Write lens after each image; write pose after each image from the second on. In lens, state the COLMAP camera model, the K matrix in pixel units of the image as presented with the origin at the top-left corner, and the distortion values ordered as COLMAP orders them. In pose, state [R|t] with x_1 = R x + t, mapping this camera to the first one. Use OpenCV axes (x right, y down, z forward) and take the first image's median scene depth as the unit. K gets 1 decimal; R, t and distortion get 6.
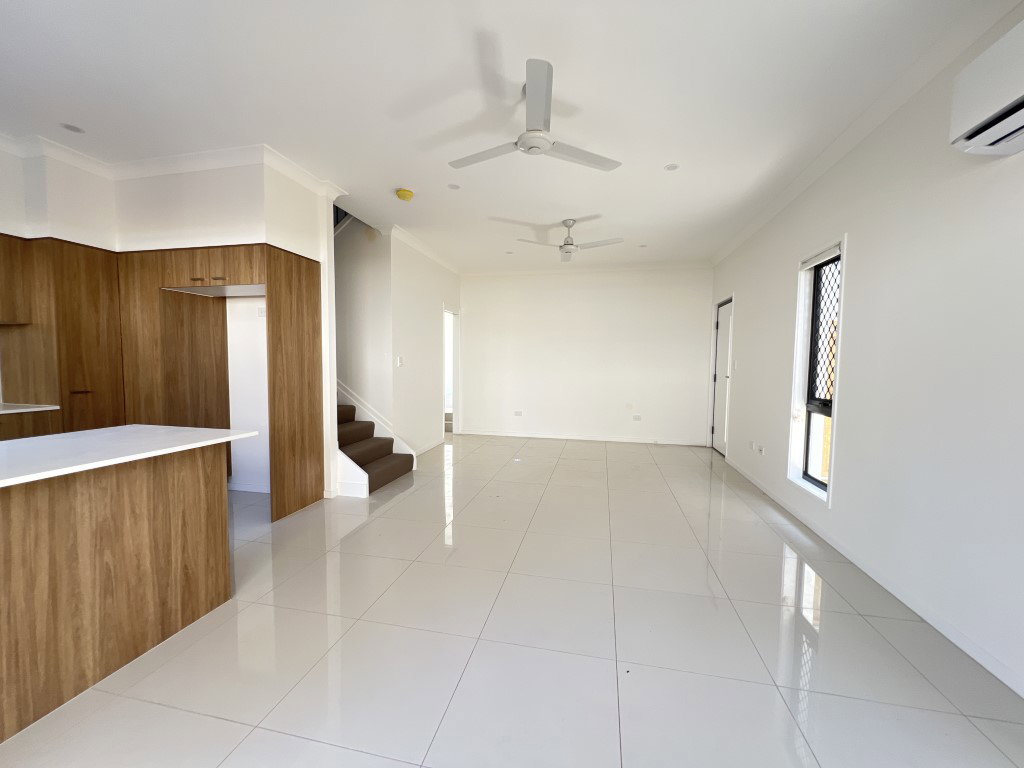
lens RADIAL K [[411.9, 0, 516.3], [0, 411.9, 387.5], [0, 0, 1]] dist [0.000246, 0.000096]
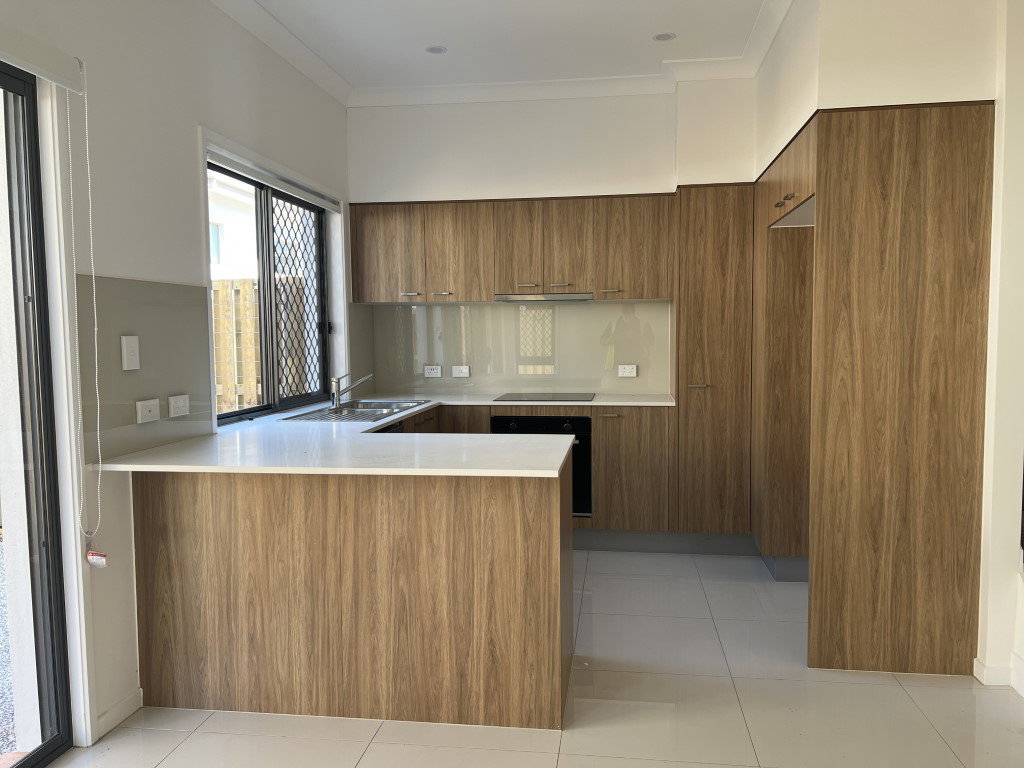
lens RADIAL K [[786.5, 0, 512.0], [0, 786.5, 384.0], [0, 0, 1]] dist [0.013730, 0.001884]
pose [[0.084114, 0.054173, -0.994982, 0.544804], [-0.050296, 0.997479, 0.050057, -0.079582], [0.995186, 0.045834, 0.086627, 0.932973]]
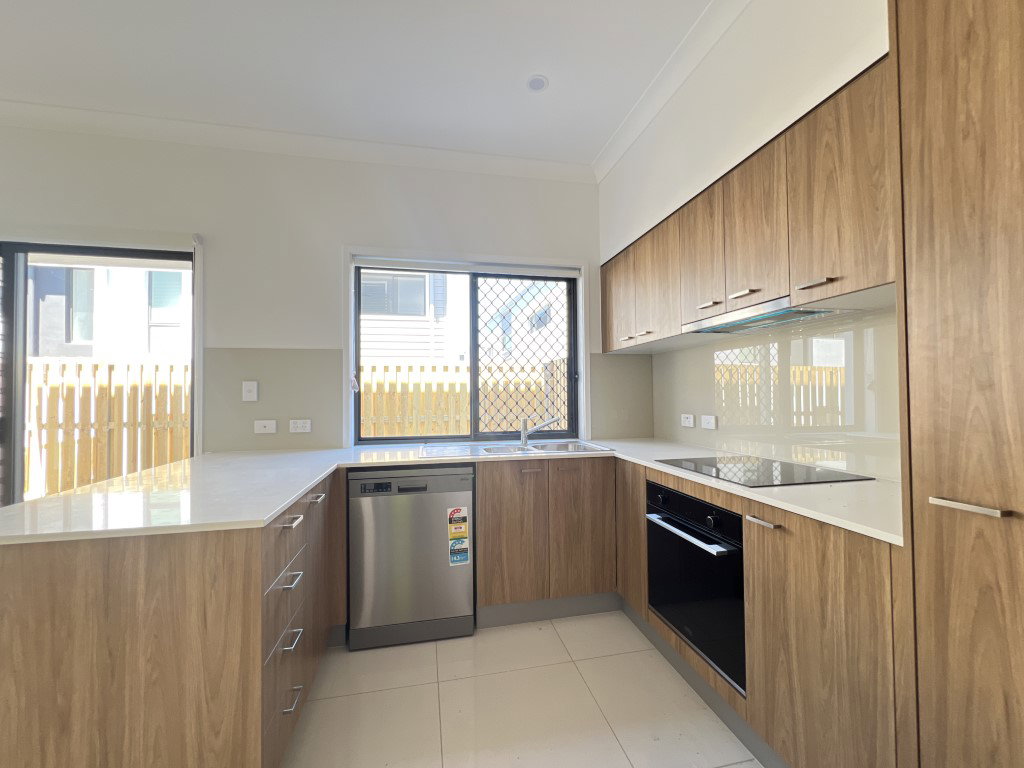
lens RADIAL K [[411.9, 0, 516.3], [0, 411.9, 387.5], [0, 0, 1]] dist [0.000246, 0.000096]
pose [[-0.904606, -0.012716, -0.426060, -1.224784], [-0.028634, 0.999110, 0.030976, -0.102614], [0.425287, 0.040221, -0.904165, 1.881383]]
